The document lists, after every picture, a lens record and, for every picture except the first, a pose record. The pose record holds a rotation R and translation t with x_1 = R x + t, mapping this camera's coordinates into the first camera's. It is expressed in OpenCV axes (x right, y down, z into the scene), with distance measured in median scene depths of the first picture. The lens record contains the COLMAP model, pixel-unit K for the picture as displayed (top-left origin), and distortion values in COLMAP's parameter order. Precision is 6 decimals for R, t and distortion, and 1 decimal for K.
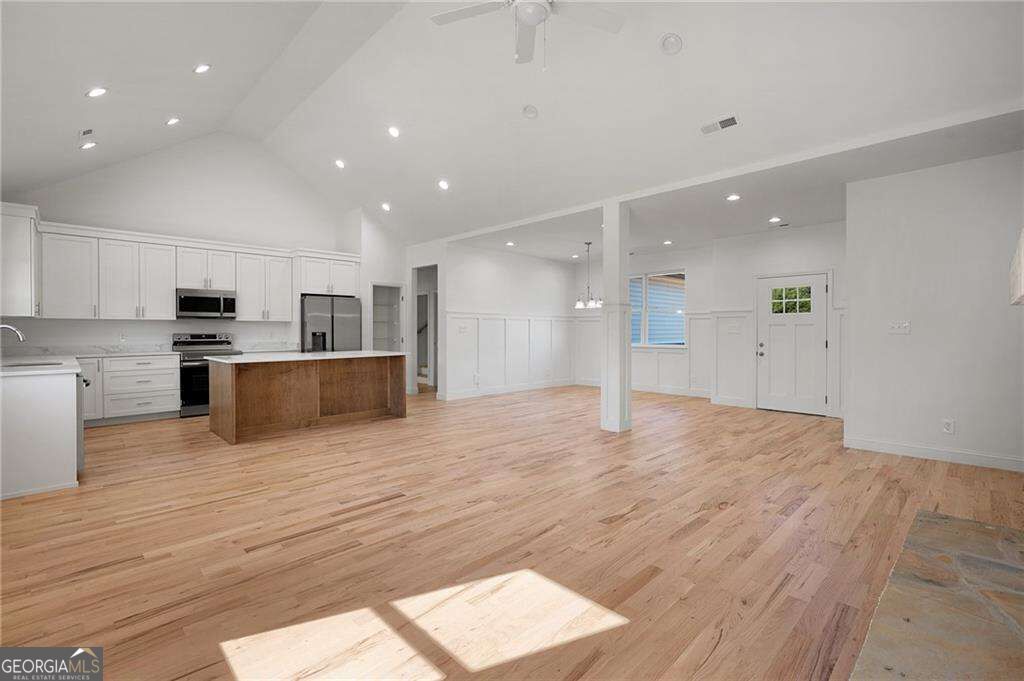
lens RADIAL K [[463.0, 0, 516.8], [0, 463.0, 339.6], [0, 0, 1]] dist [-0.000043, -0.000610]
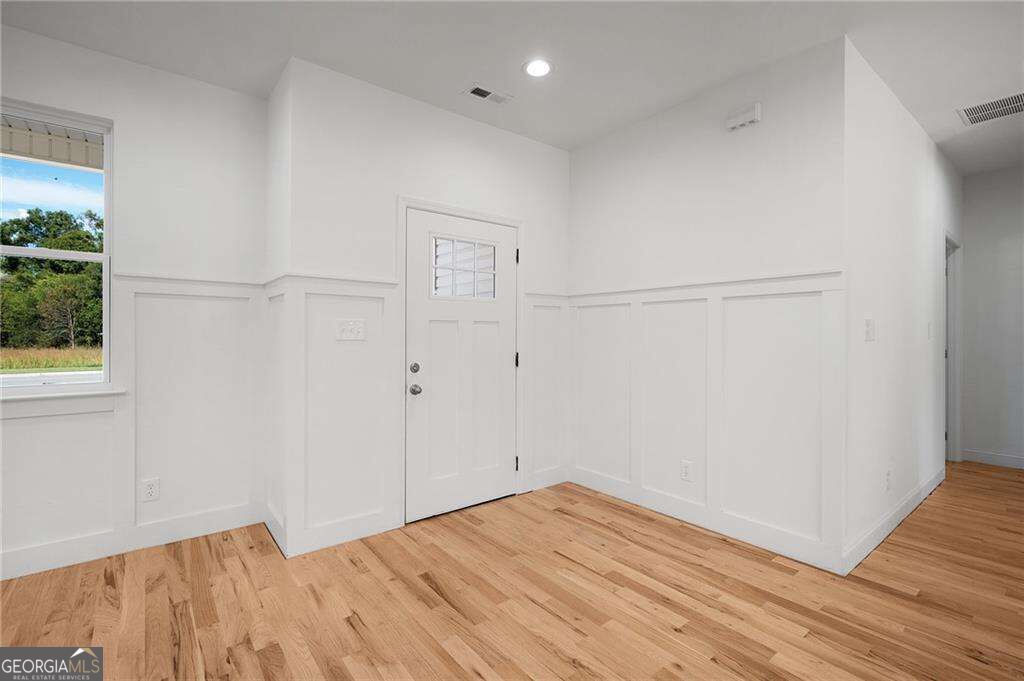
lens RADIAL K [[463.0, 0, 505.7], [0, 463.0, 329.6], [0, 0, 1]] dist [-0.000043, -0.000610]
pose [[0.123852, 0.009238, 0.992258, 0.213562], [0.014631, 0.999831, -0.011135, -0.030502], [-0.992193, 0.015897, 0.123696, 1.508347]]
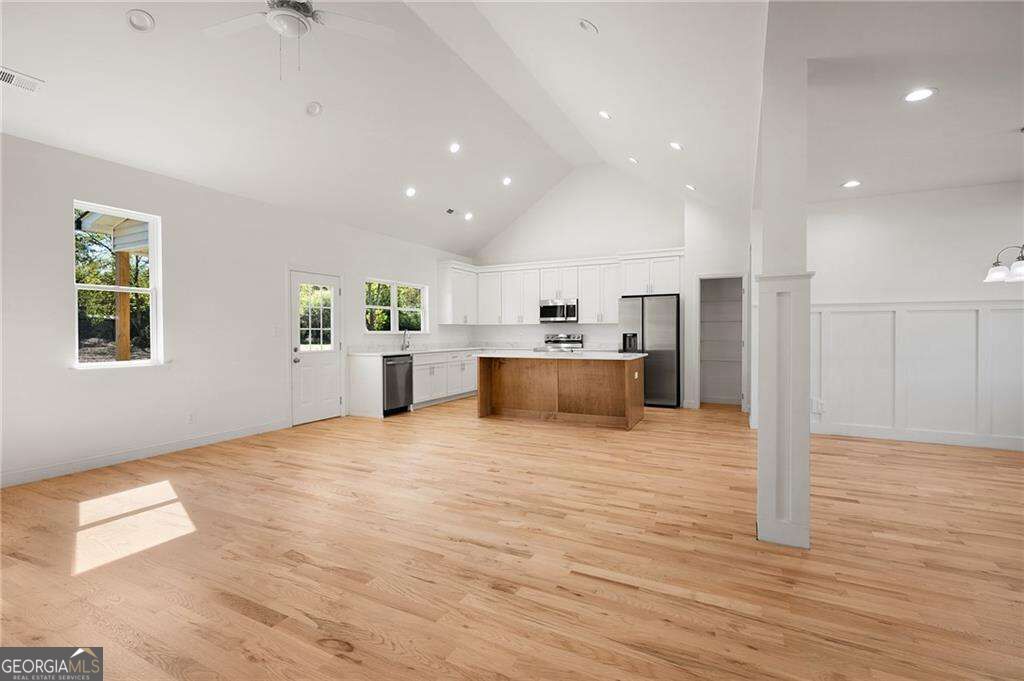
lens RADIAL K [[463.0, 0, 505.9], [0, 463.0, 338.5], [0, 0, 1]] dist [-0.000043, -0.000610]
pose [[0.305626, 0.013034, -0.952063, 0.804382], [-0.015605, 0.999841, 0.008679, -0.017041], [0.952024, 0.012204, 0.305780, 0.789040]]
